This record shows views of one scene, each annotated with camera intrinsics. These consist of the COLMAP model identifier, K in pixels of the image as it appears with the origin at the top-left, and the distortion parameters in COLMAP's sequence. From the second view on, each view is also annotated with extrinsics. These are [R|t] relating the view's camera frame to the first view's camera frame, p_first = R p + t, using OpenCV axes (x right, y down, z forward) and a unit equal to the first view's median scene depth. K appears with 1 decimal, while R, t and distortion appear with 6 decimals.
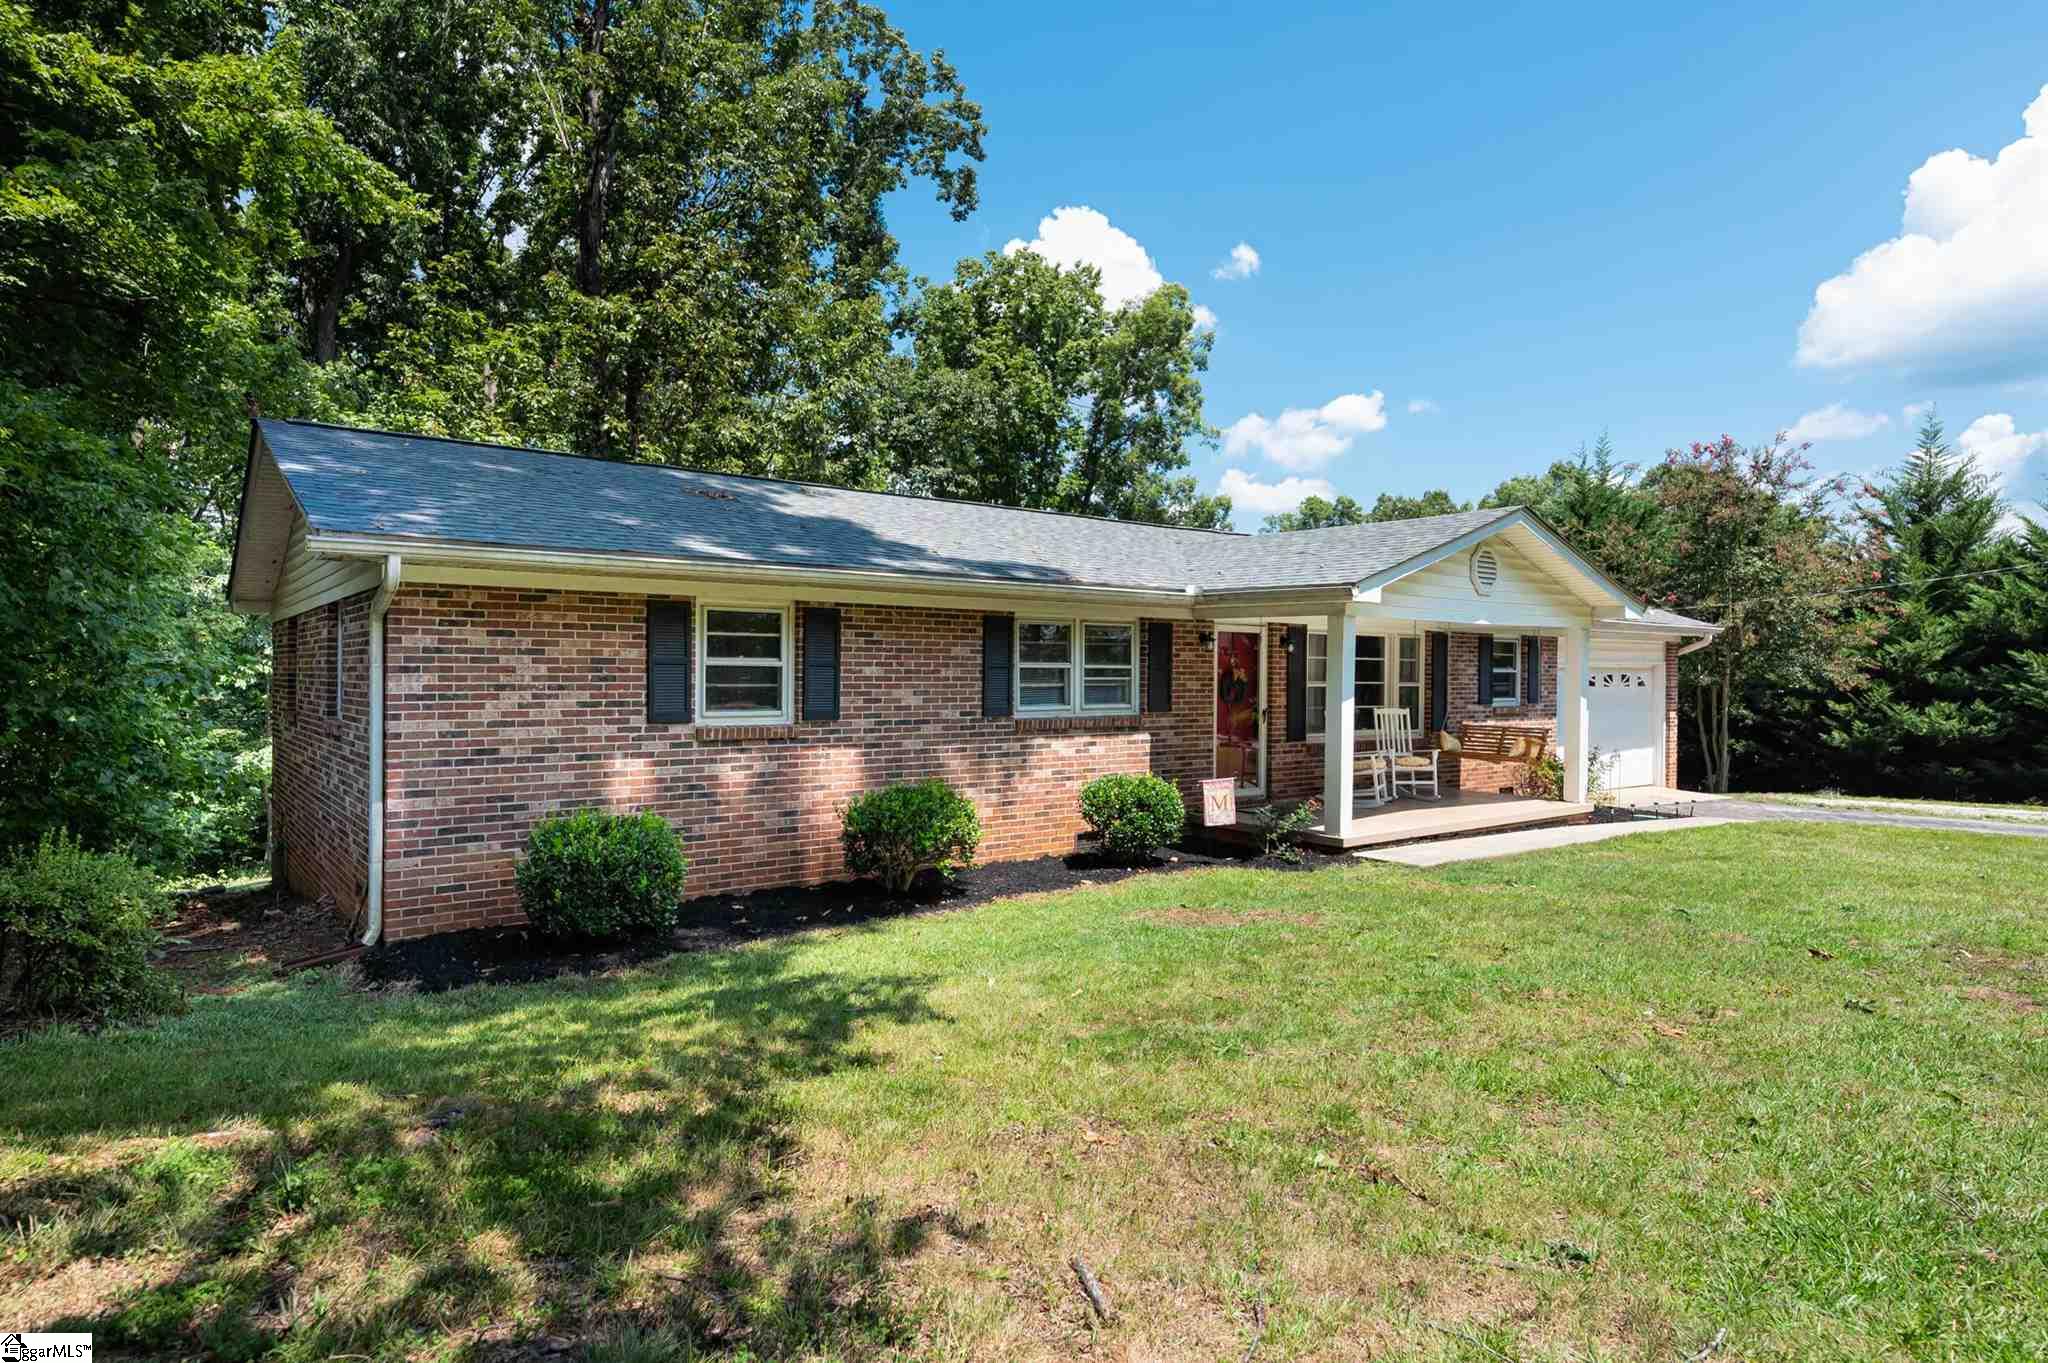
lens RADIAL K [[1154.0, 0, 1025.8], [0, 1154.0, 682.1], [0, 0, 1]] dist [0.022340, -0.001083]
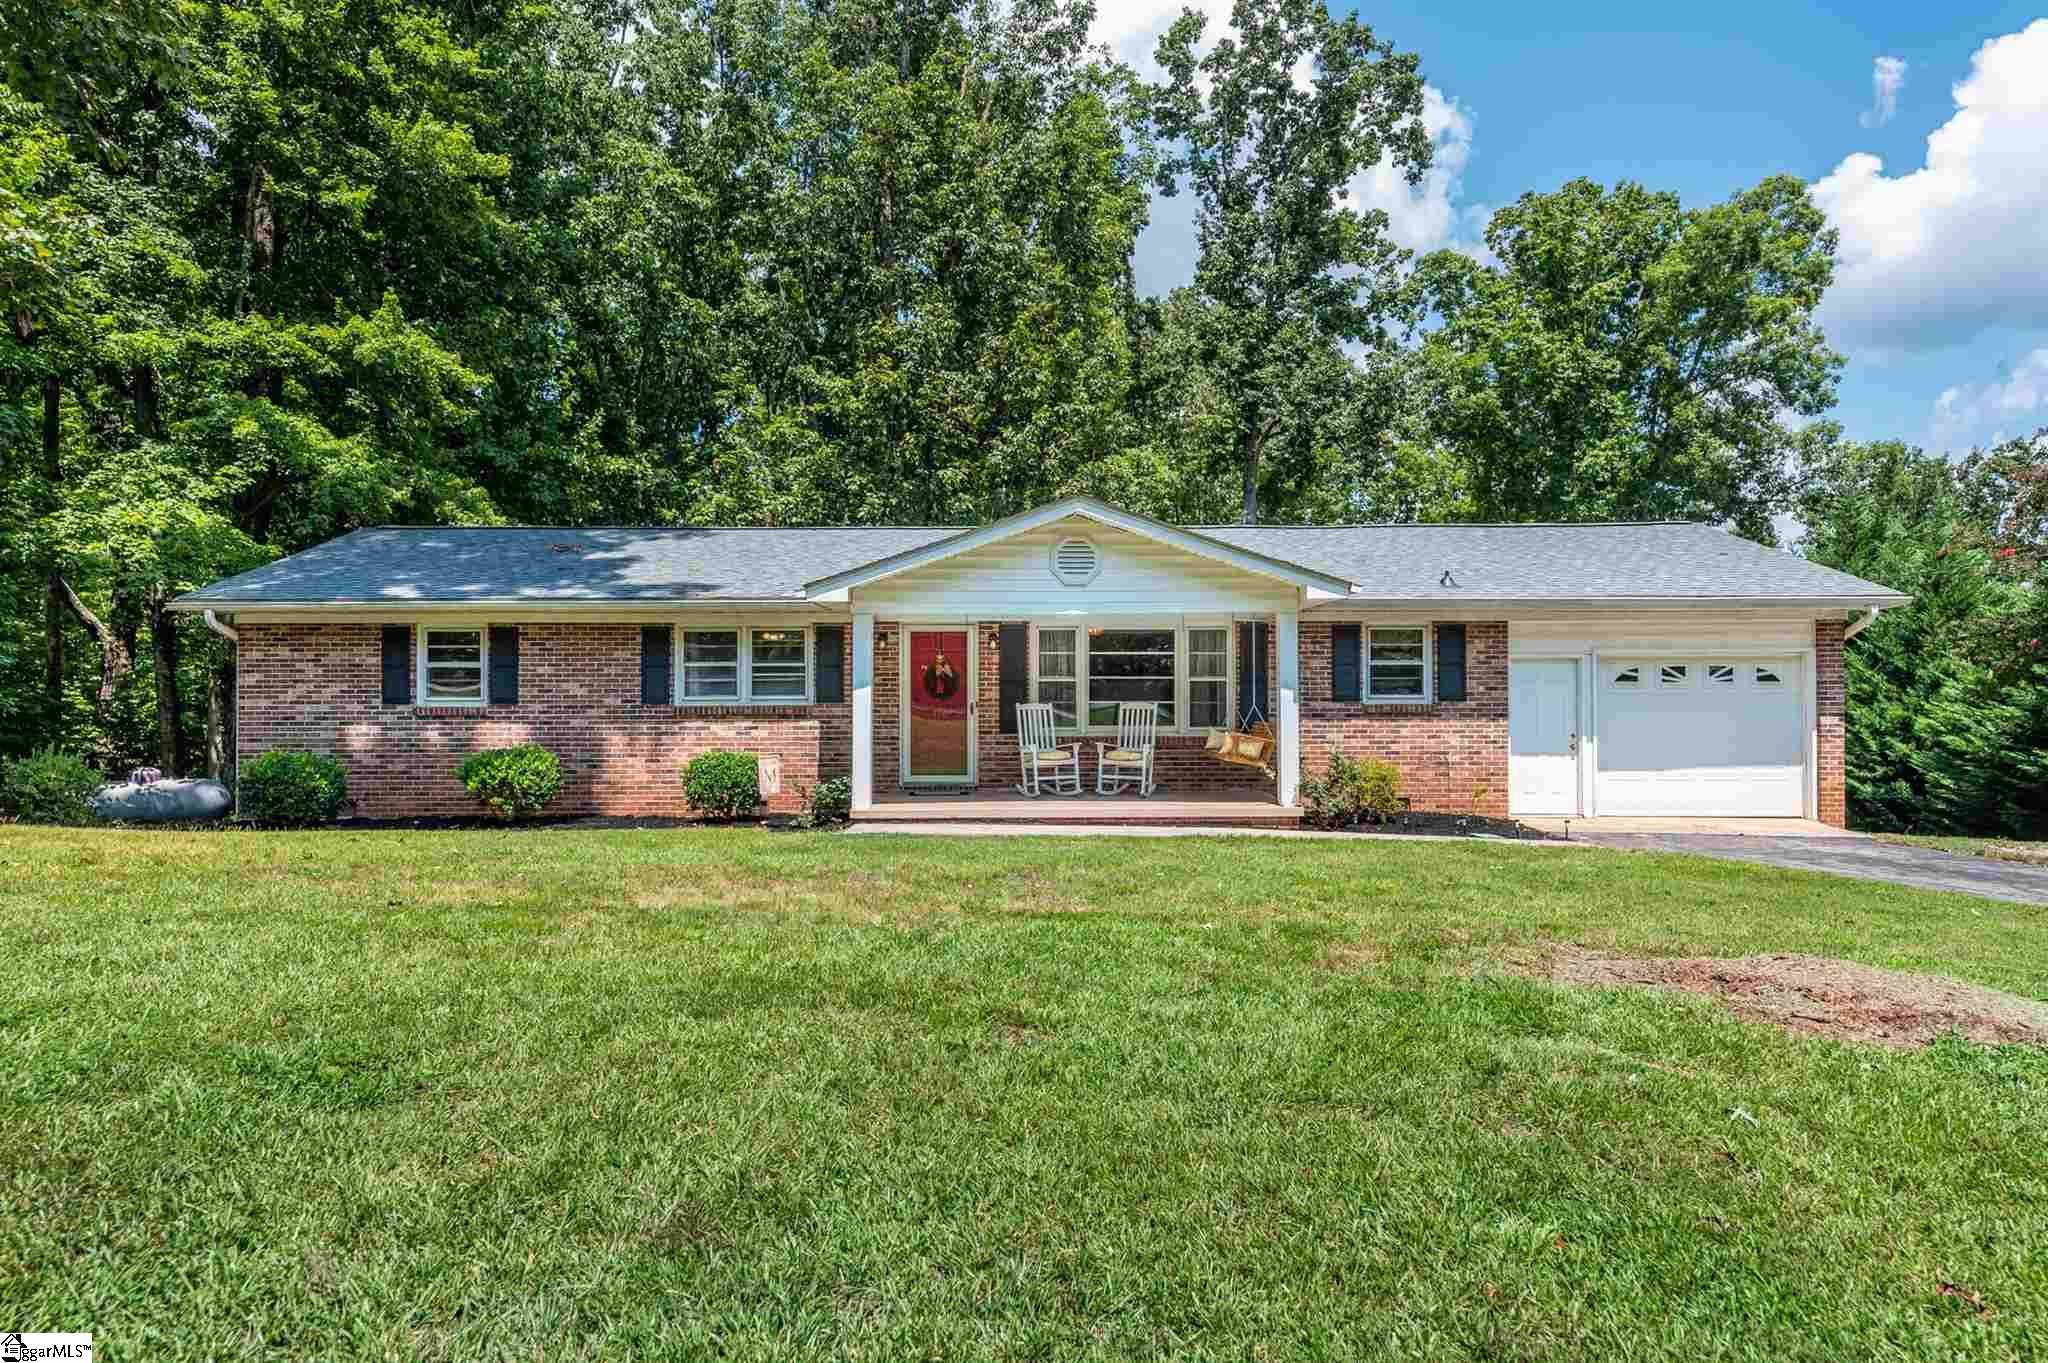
lens RADIAL K [[1267.4, 0, 1023.2], [0, 1267.4, 682.6], [0, 0, 1]] dist [0.010356, 0.000309]
pose [[0.787636, 0.000991, -0.616140, 1.163319], [0.001939, 0.999990, 0.004086, 0.000746], [0.616137, -0.004413, 0.787626, 0.126778]]
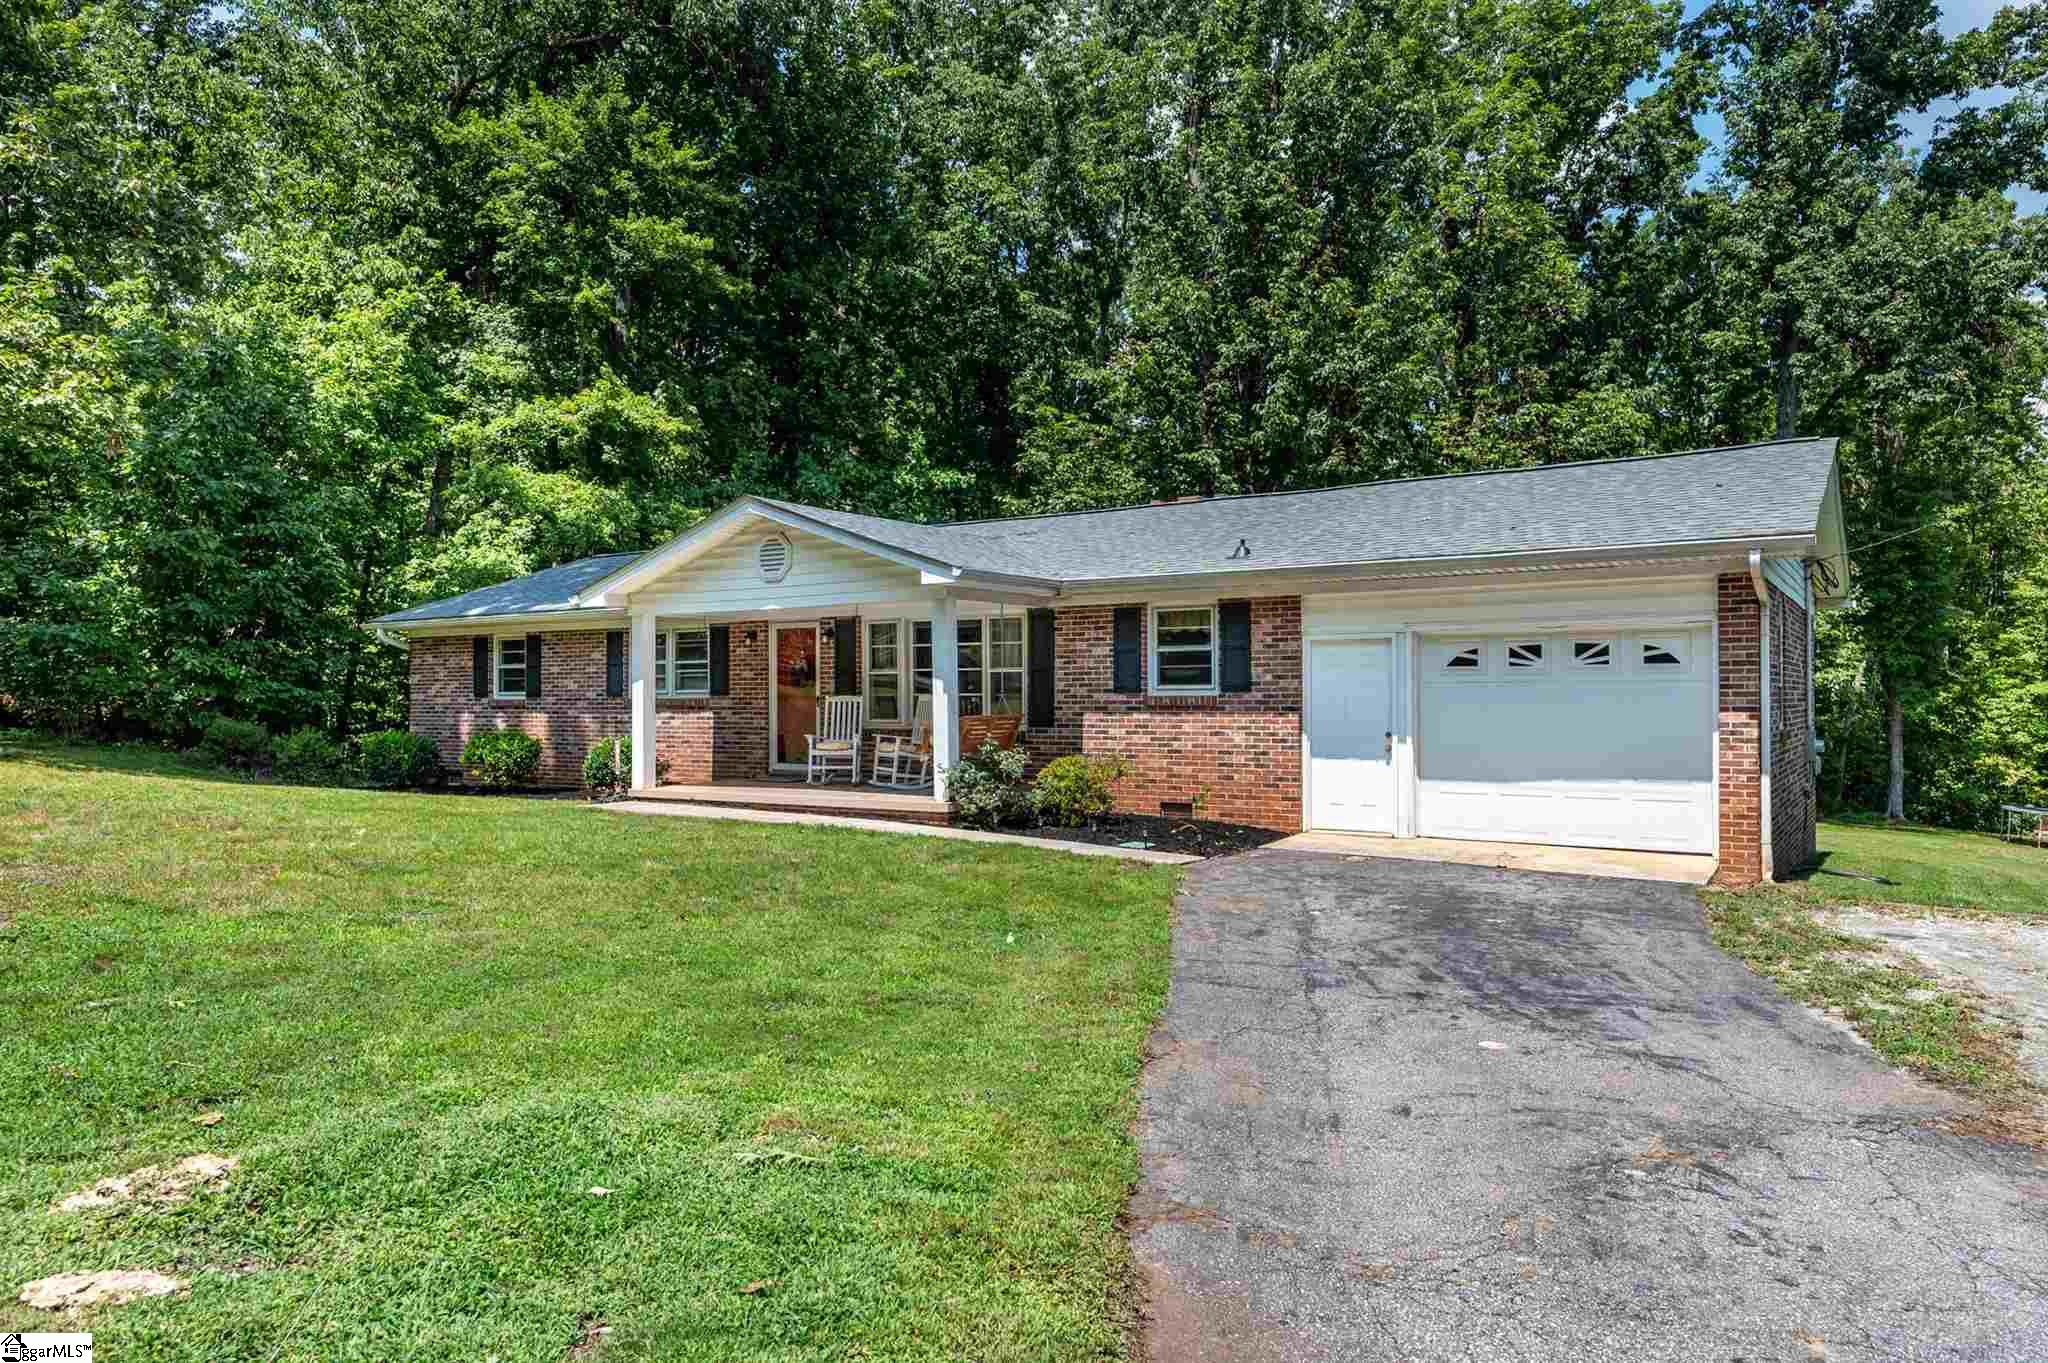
lens RADIAL K [[1348.3, 0, 1017.8], [0, 1348.3, 679.9], [0, 0, 1]] dist [0.007429, 0.000542]
pose [[0.310780, -0.003452, -0.950475, 1.823025], [0.013289, 0.999911, 0.000714, 0.012719], [0.950389, -0.012853, 0.310799, 0.936072]]
